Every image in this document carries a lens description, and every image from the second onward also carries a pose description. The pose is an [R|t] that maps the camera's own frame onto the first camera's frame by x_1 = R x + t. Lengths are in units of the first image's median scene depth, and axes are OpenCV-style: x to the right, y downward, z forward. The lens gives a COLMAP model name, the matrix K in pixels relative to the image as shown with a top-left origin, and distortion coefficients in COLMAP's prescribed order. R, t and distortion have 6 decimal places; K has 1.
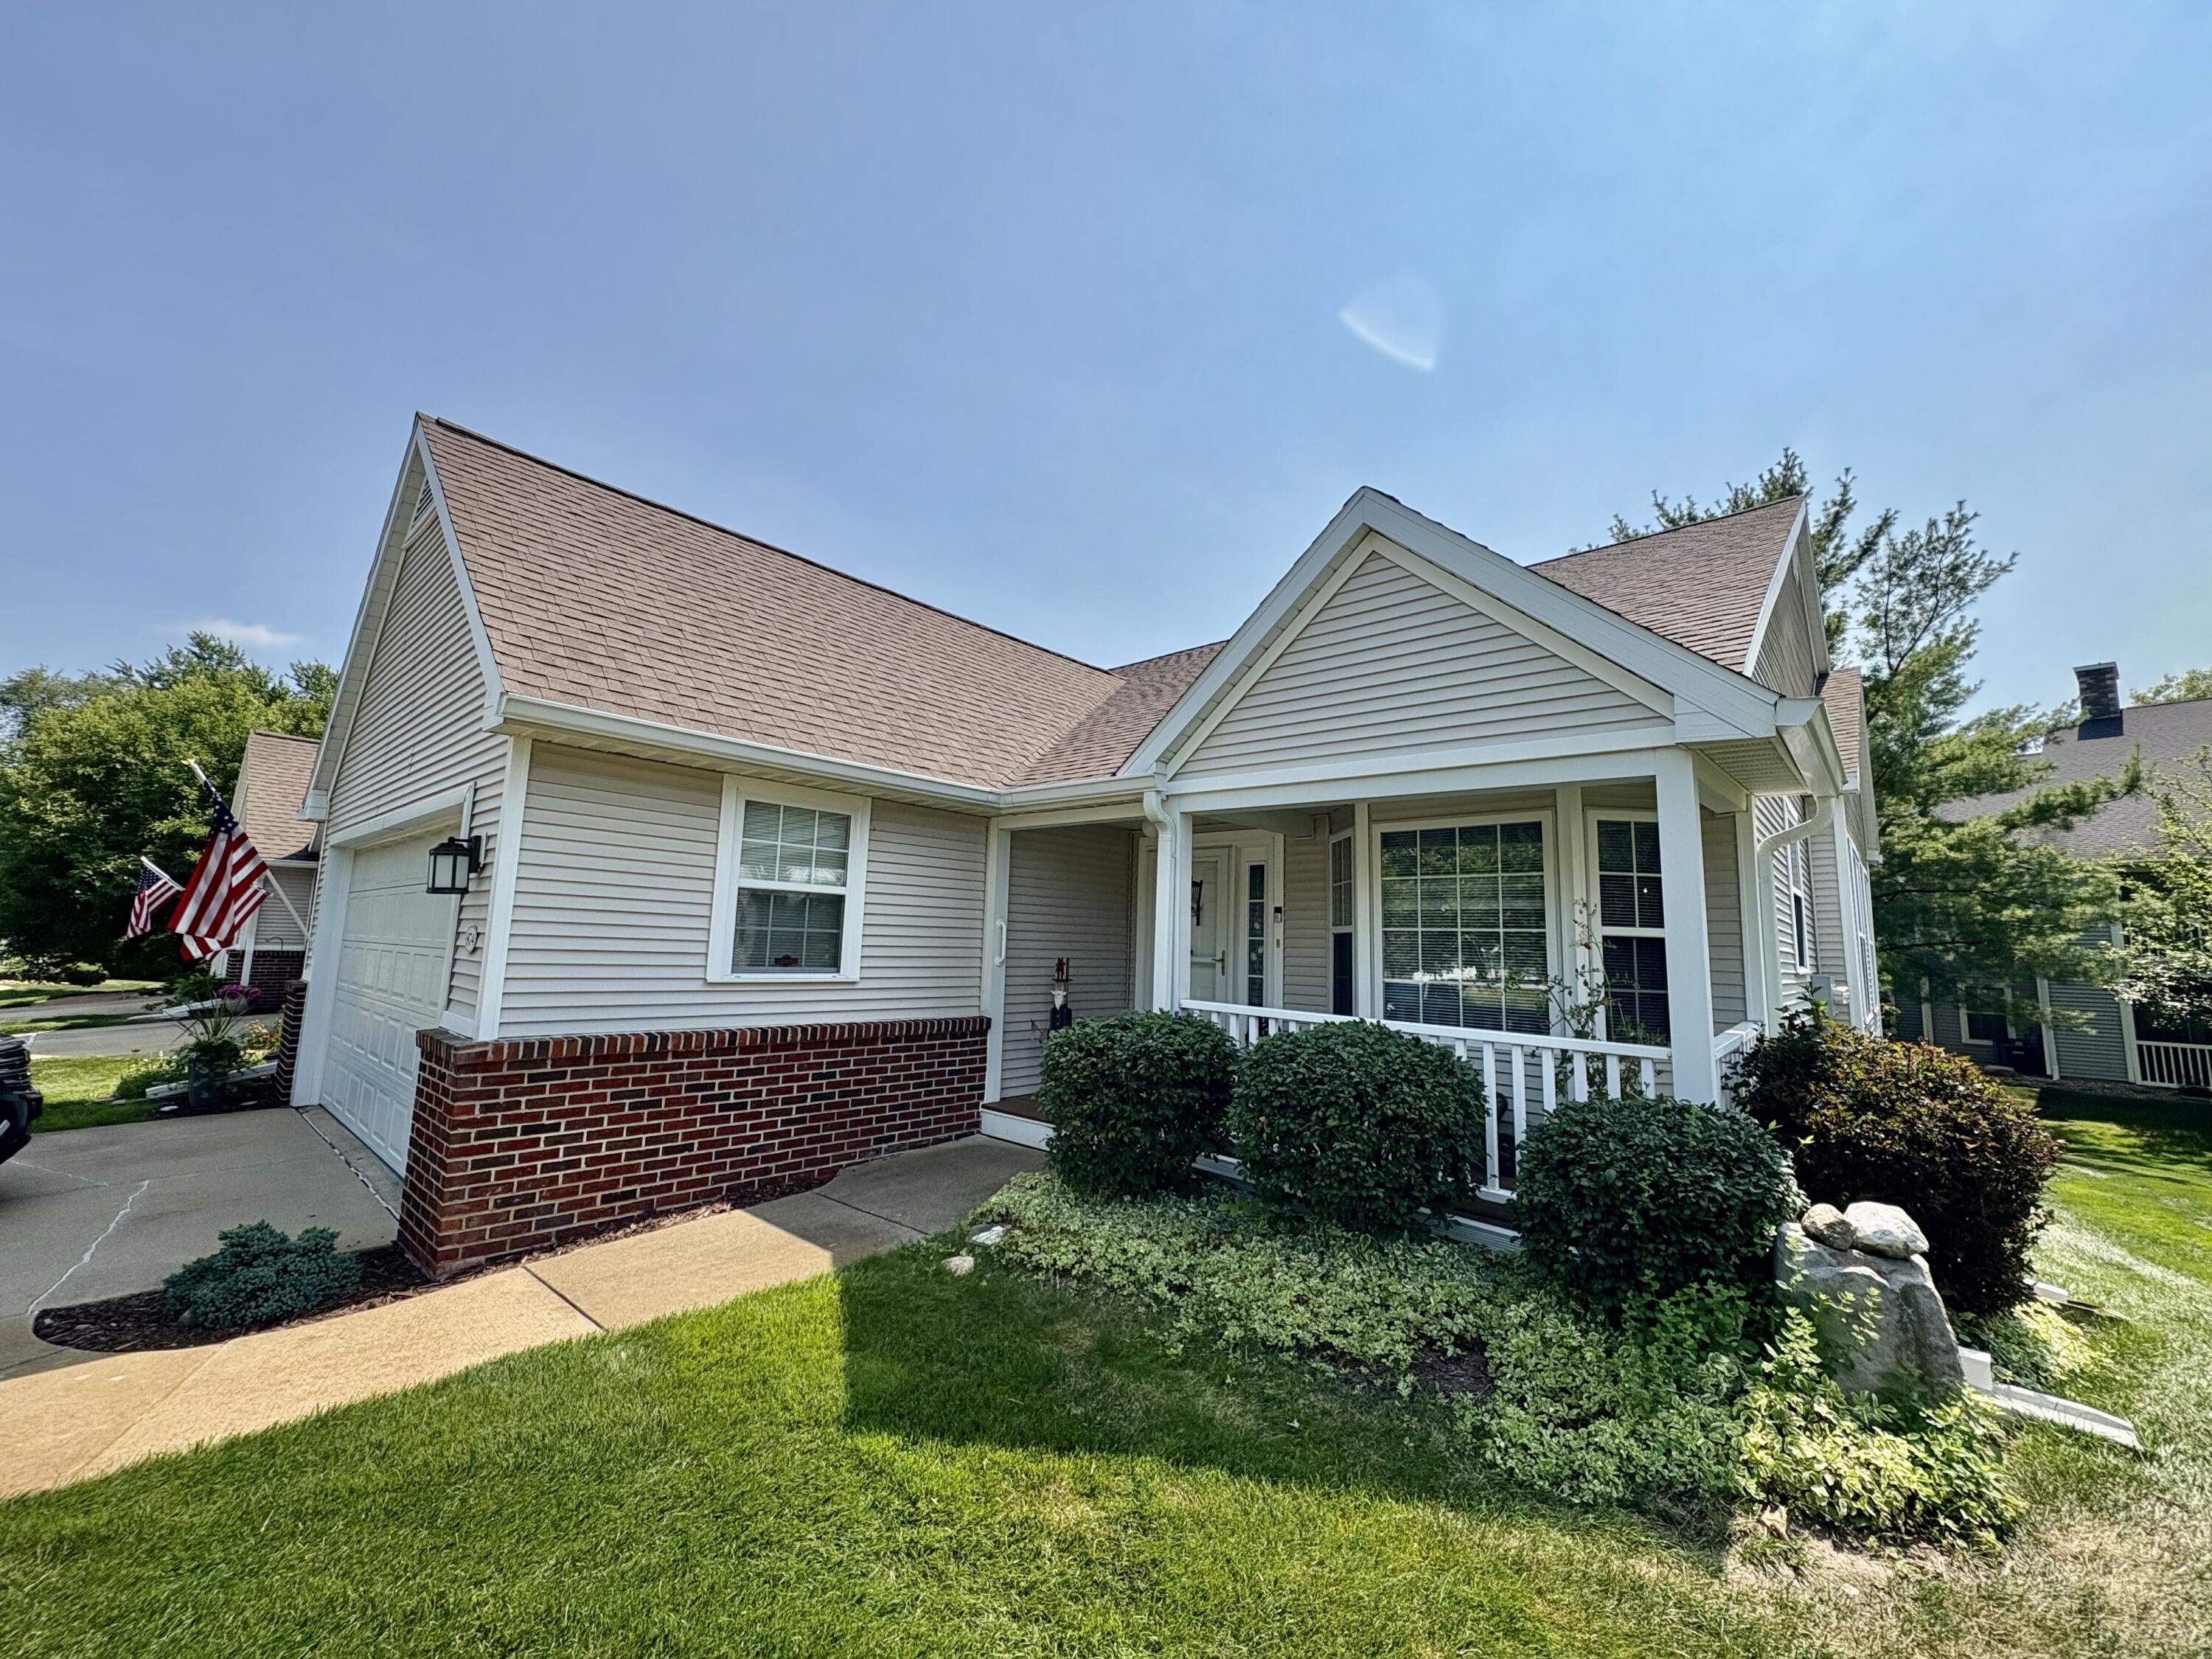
lens RADIAL K [[884.4, 0, 1107.1], [0, 884.4, 821.2], [0, 0, 1]] dist [0.000071, 0.000152]
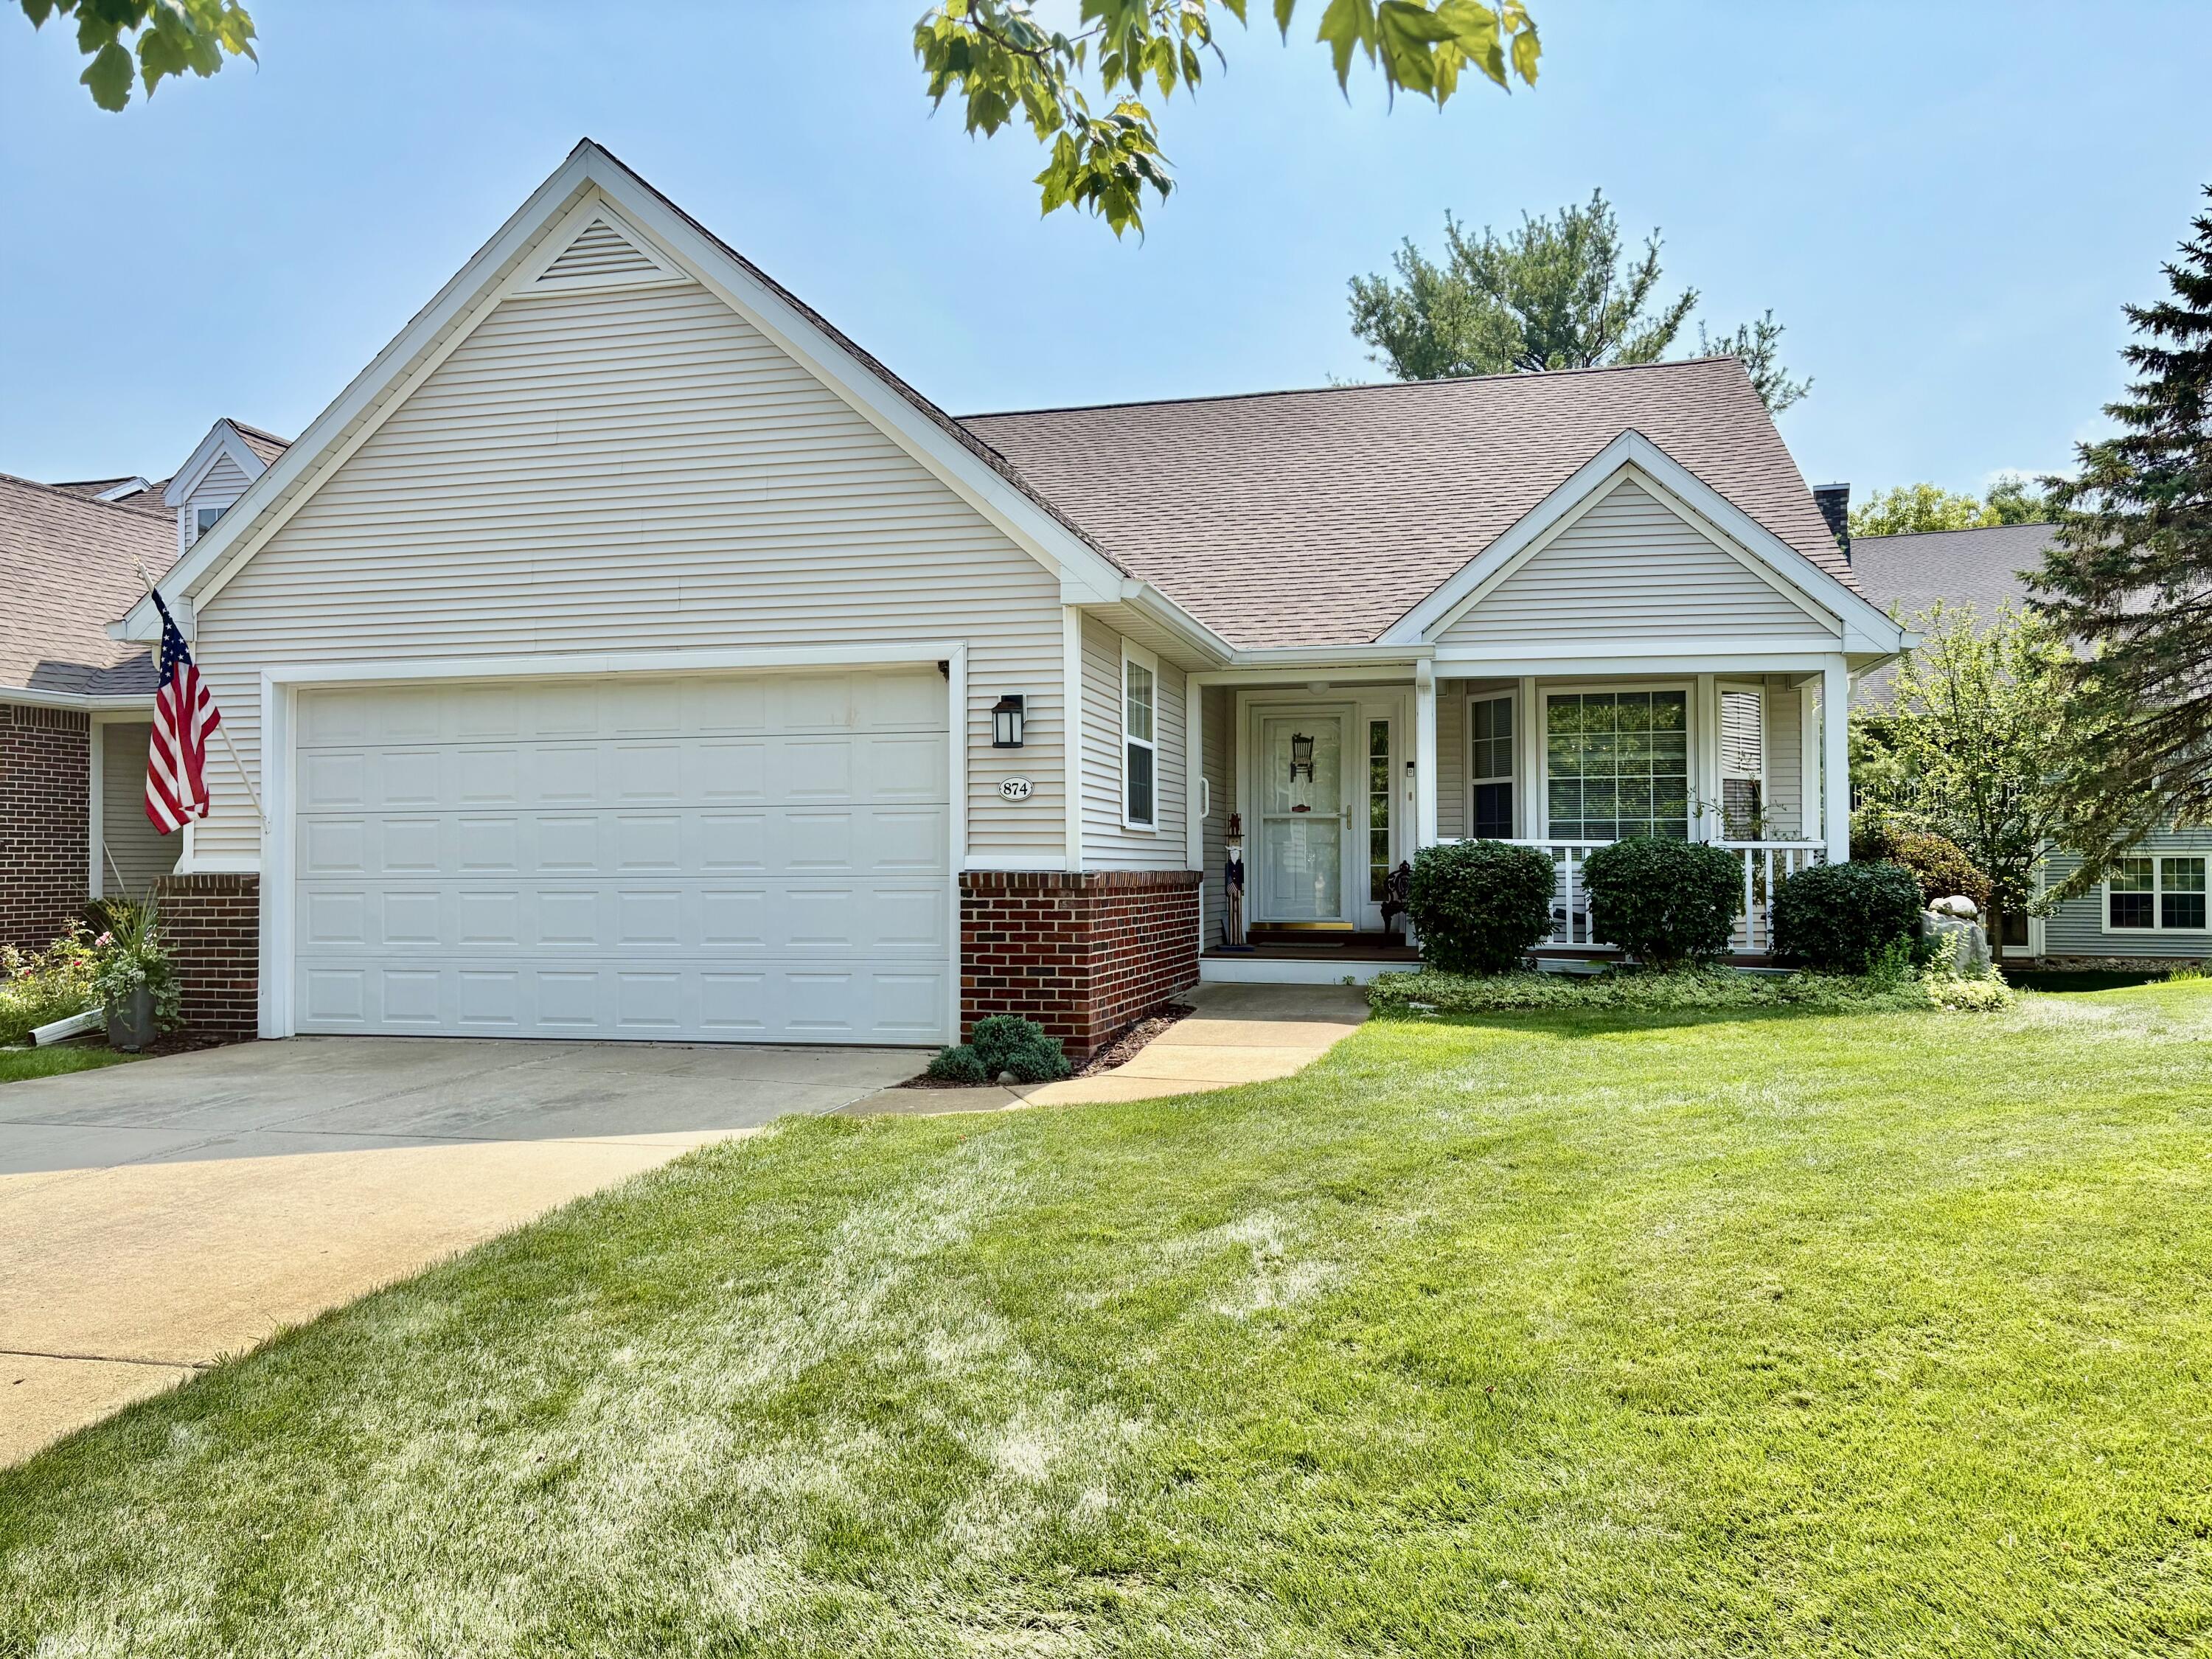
lens RADIAL K [[1691.3, 0, 1106.0], [0, 1691.3, 829.5], [0, 0, 1]] dist [0.031238, -0.001439]
pose [[0.882508, -0.022463, 0.469761, -1.136551], [-0.036782, 0.992502, 0.116558, -0.045512], [-0.468857, -0.120143, 0.875065, -0.632256]]
